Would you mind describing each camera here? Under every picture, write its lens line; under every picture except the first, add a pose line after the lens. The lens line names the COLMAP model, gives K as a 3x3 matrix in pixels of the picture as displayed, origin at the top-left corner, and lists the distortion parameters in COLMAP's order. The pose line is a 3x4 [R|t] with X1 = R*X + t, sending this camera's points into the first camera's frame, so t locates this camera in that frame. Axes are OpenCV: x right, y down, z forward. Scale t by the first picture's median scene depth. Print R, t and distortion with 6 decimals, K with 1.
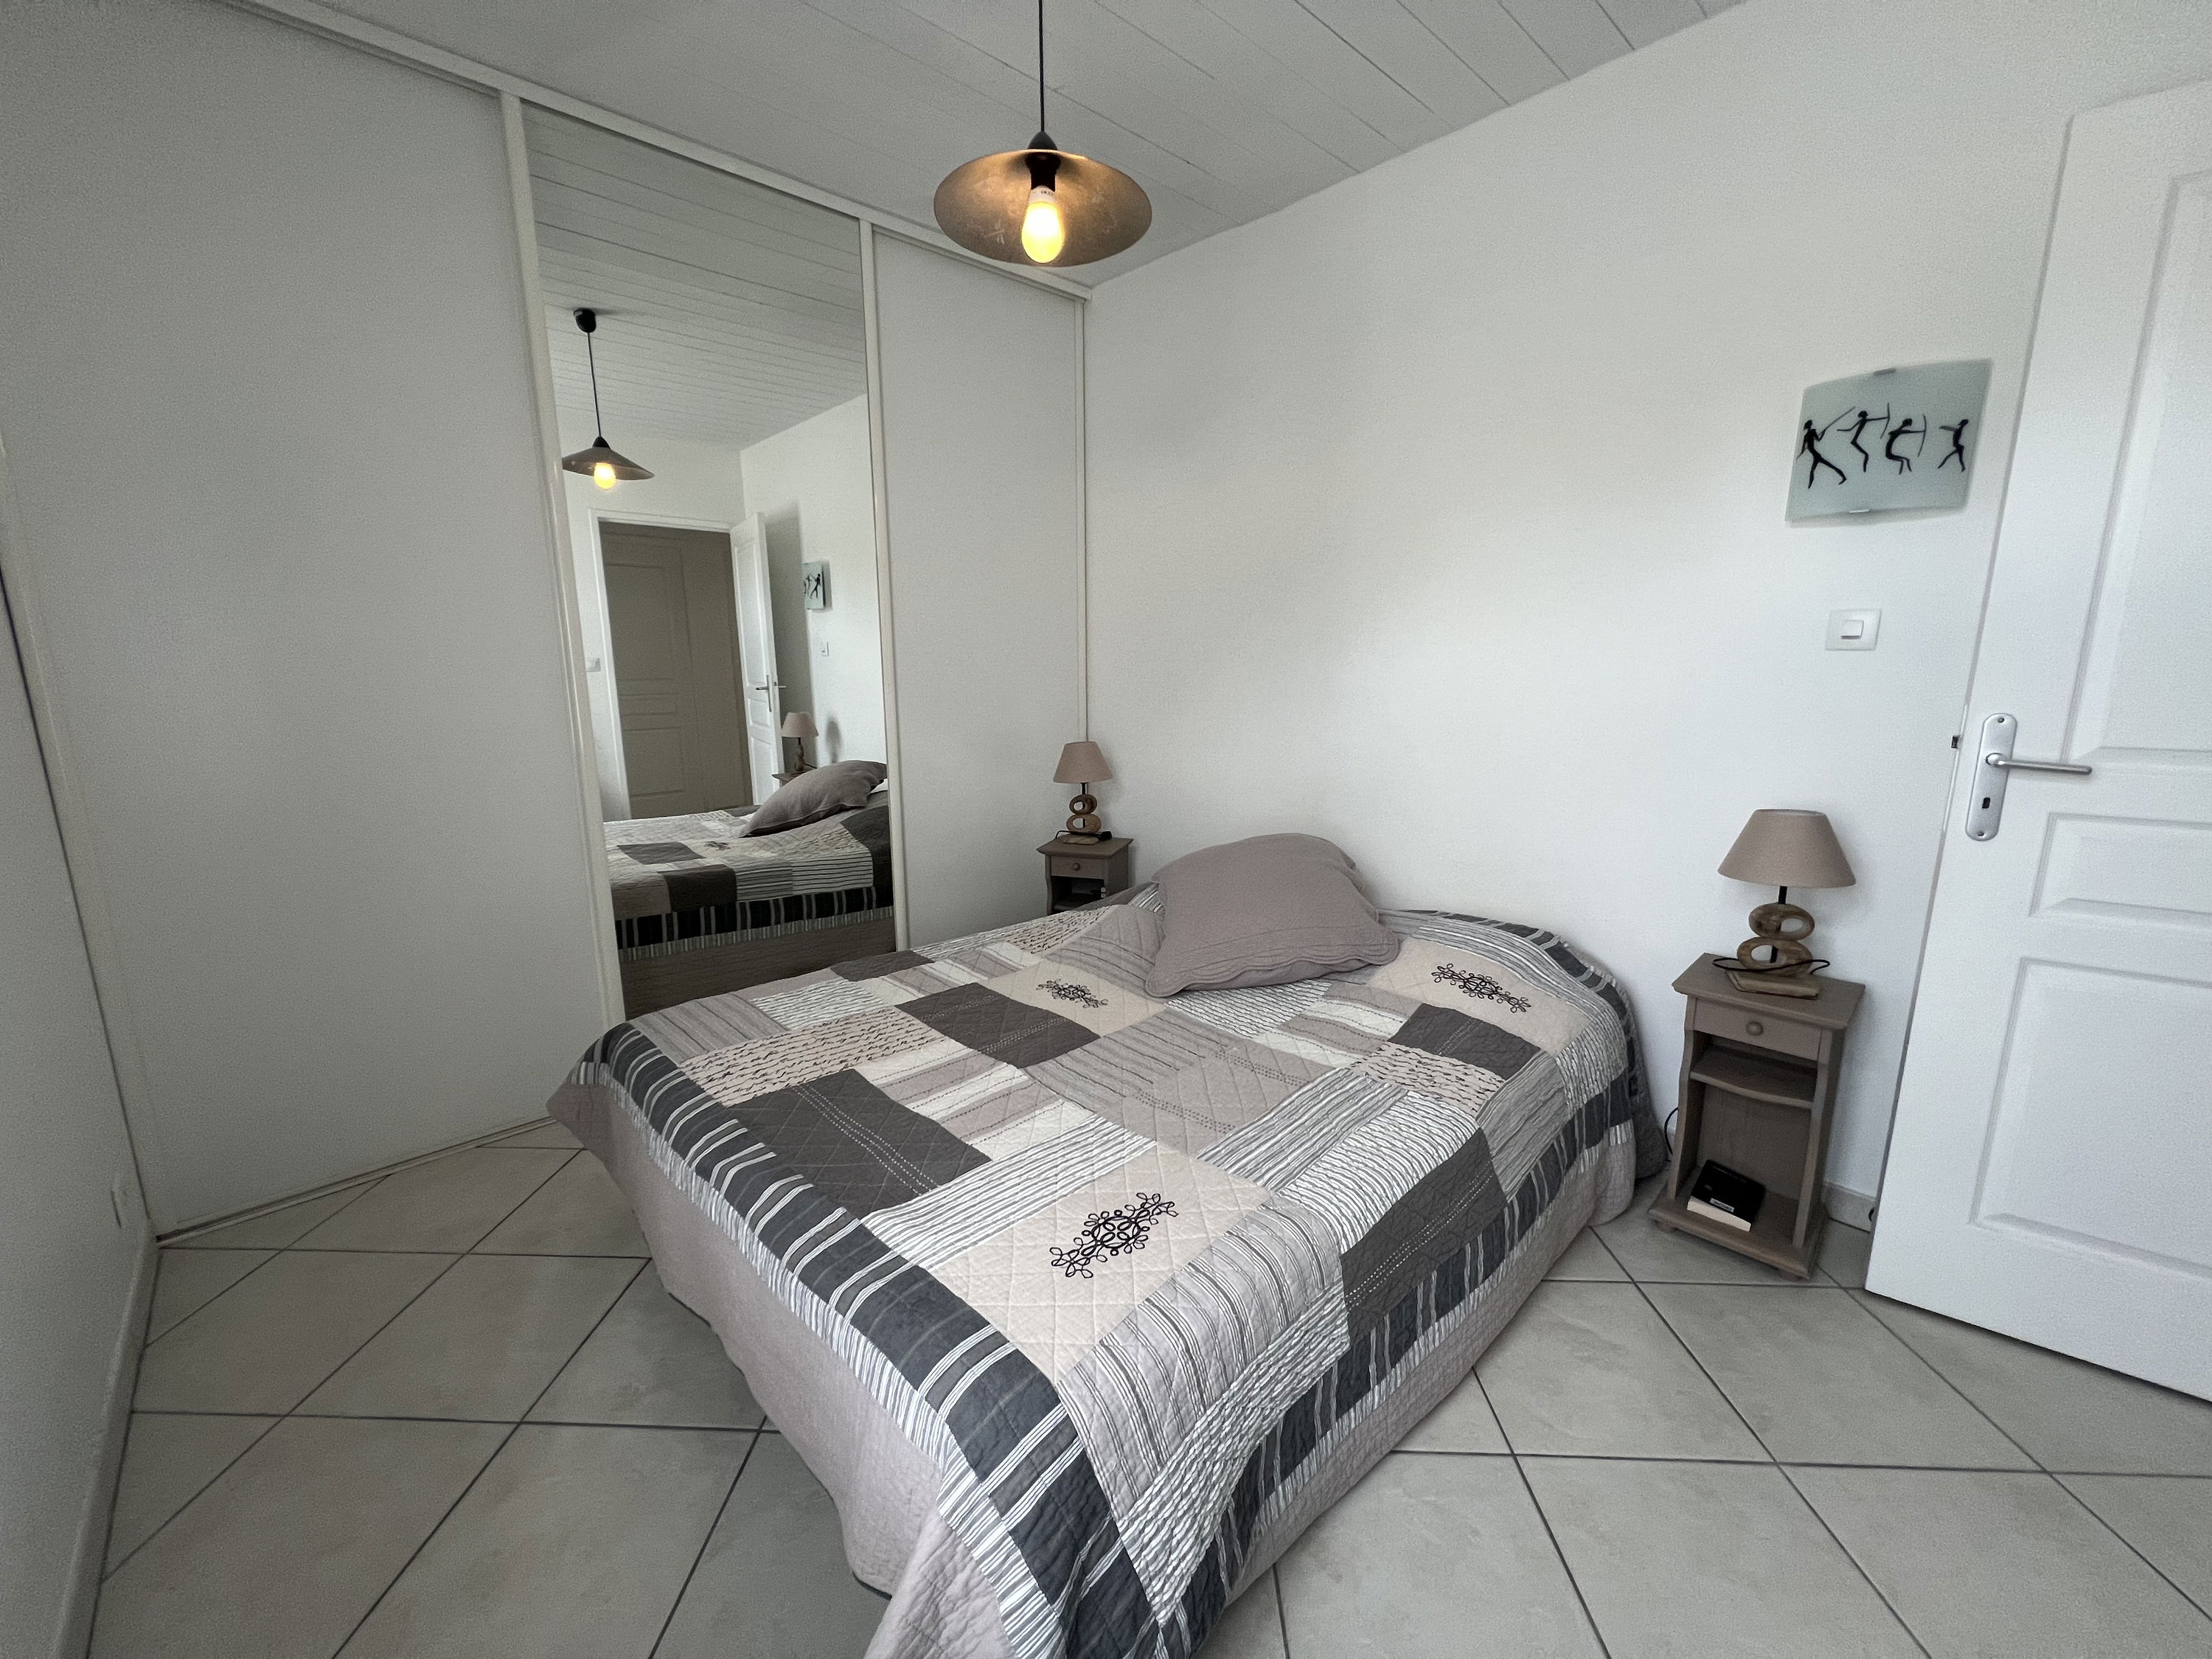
lens RADIAL K [[884.4, 0, 1097.7], [0, 884.4, 822.0], [0, 0, 1]] dist [-0.001213, -0.000055]
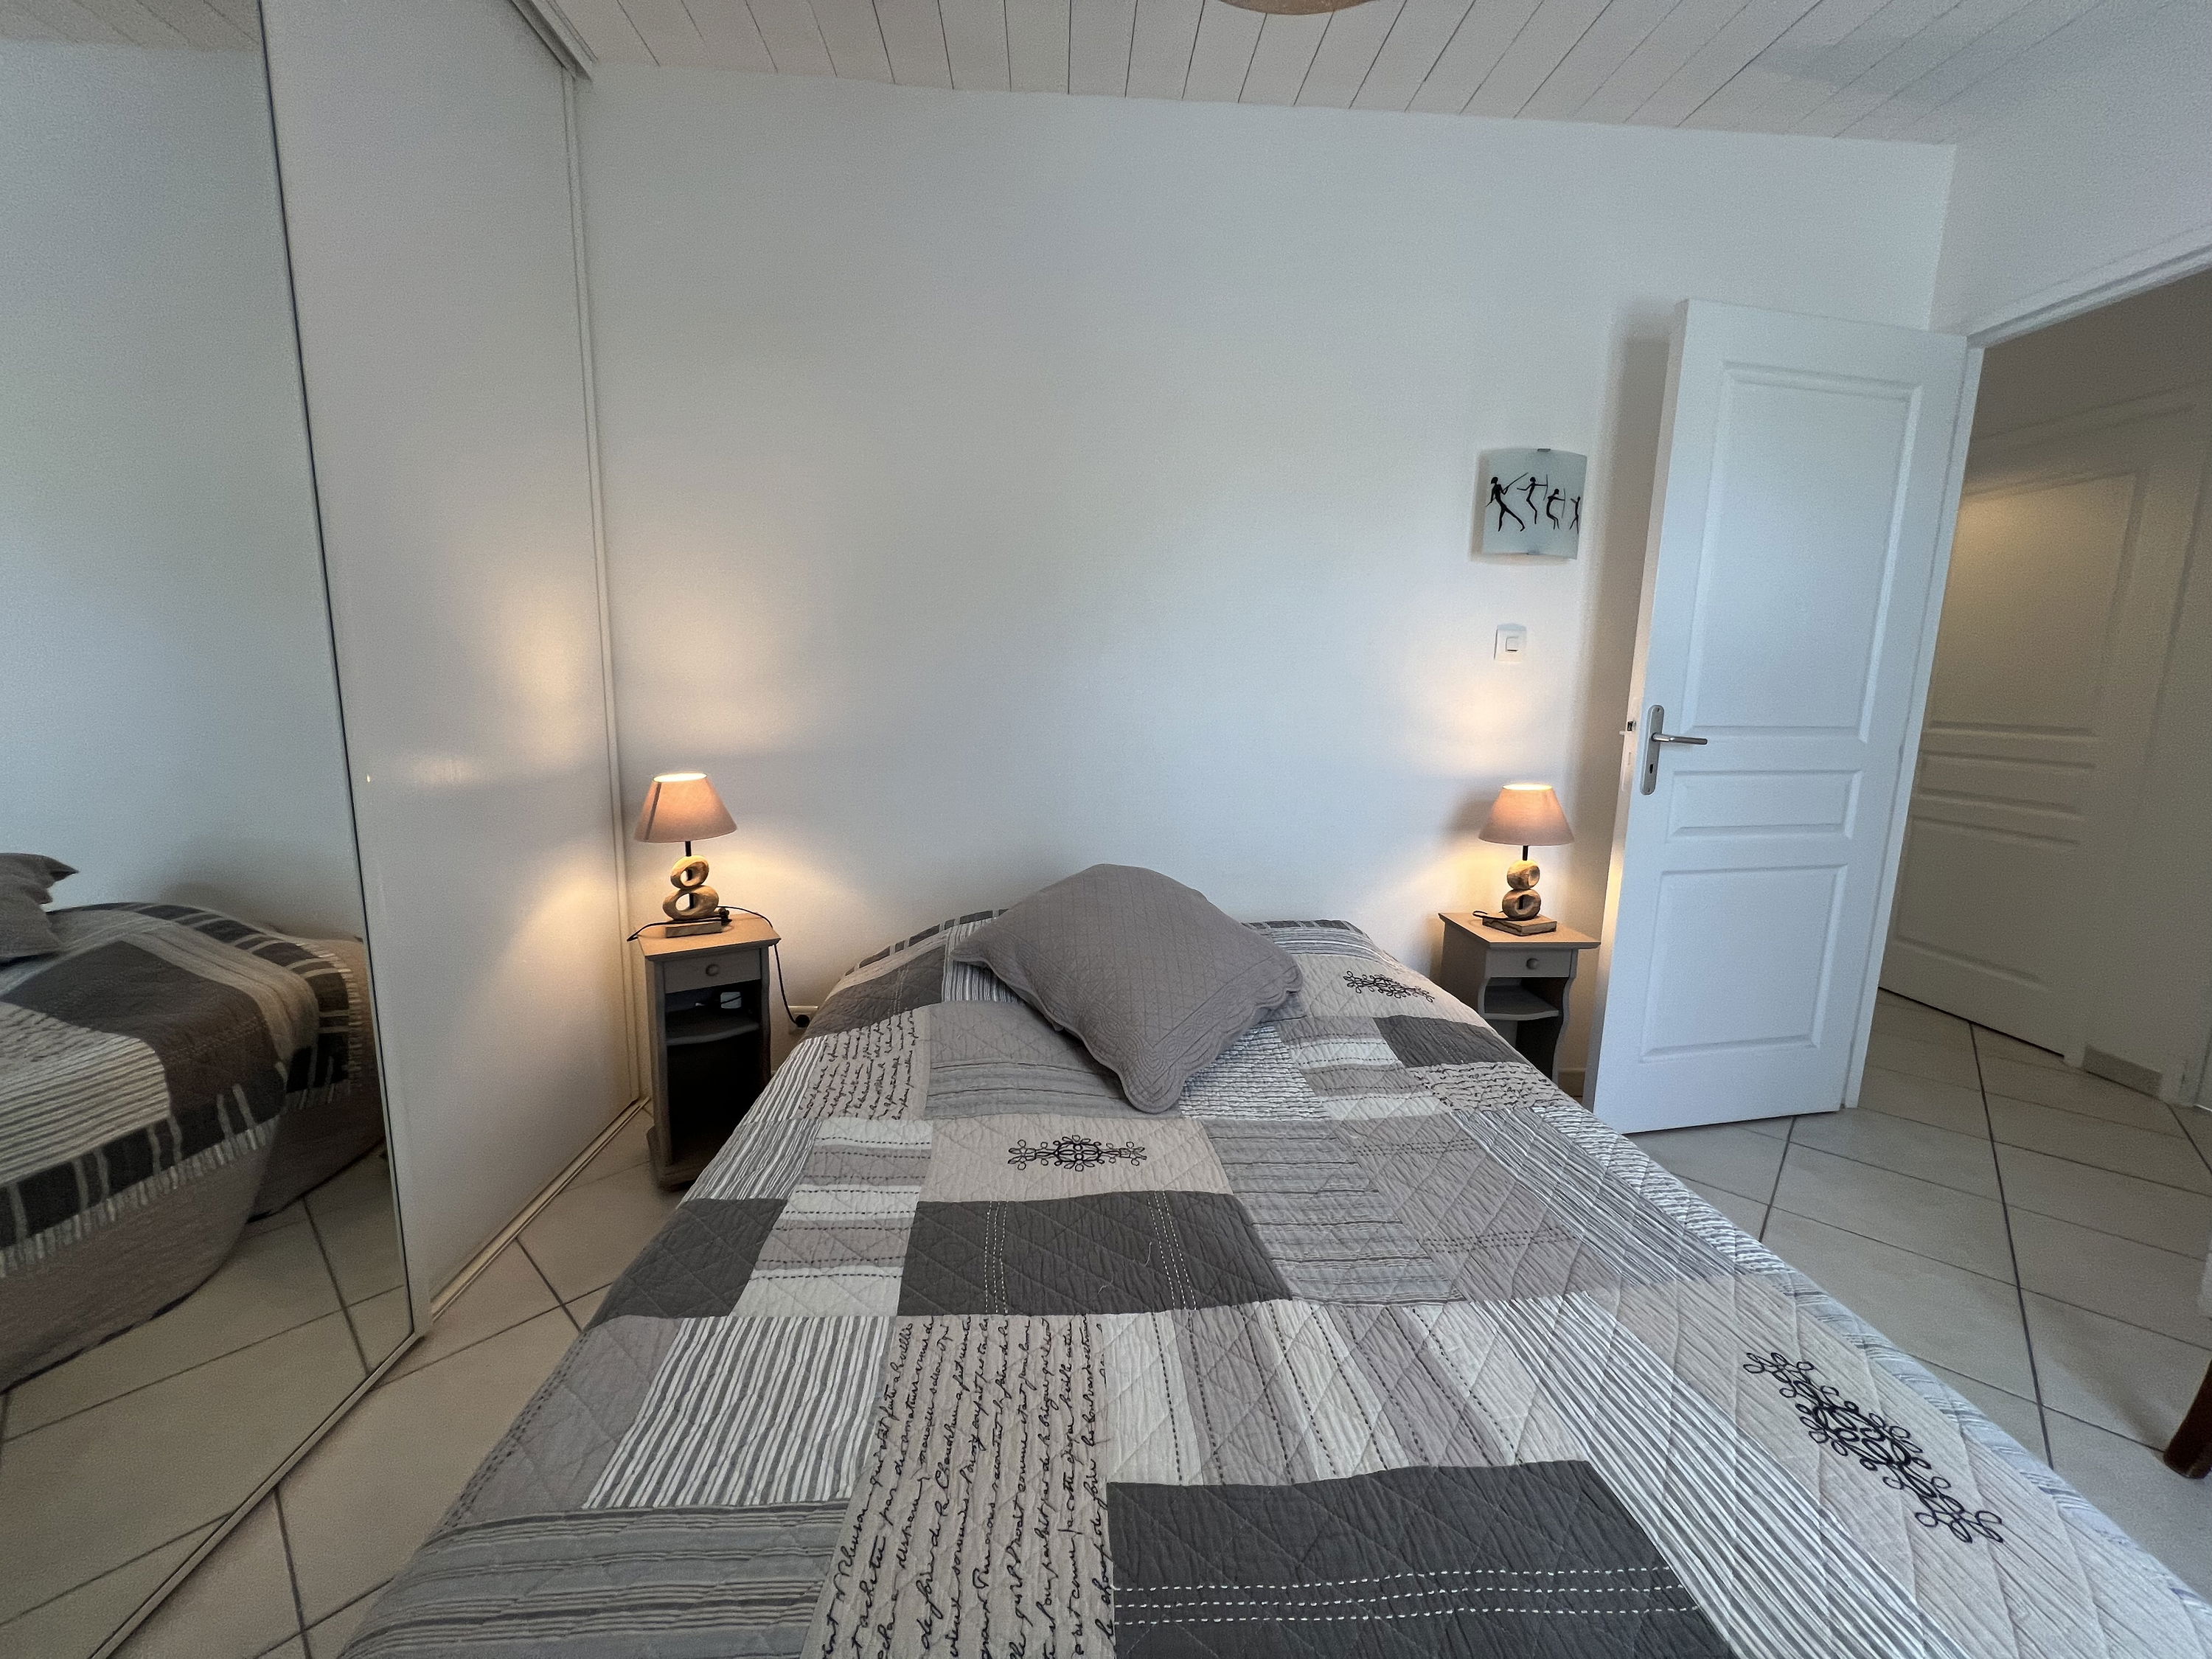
lens RADIAL K [[884.4, 0, 1097.7], [0, 884.4, 822.0], [0, 0, 1]] dist [-0.001213, -0.000055]
pose [[0.641473, -0.102112, 0.760319, -0.595622], [0.120716, 0.992190, 0.031406, -0.078436], [-0.757588, 0.071636, 0.648790, 0.680916]]
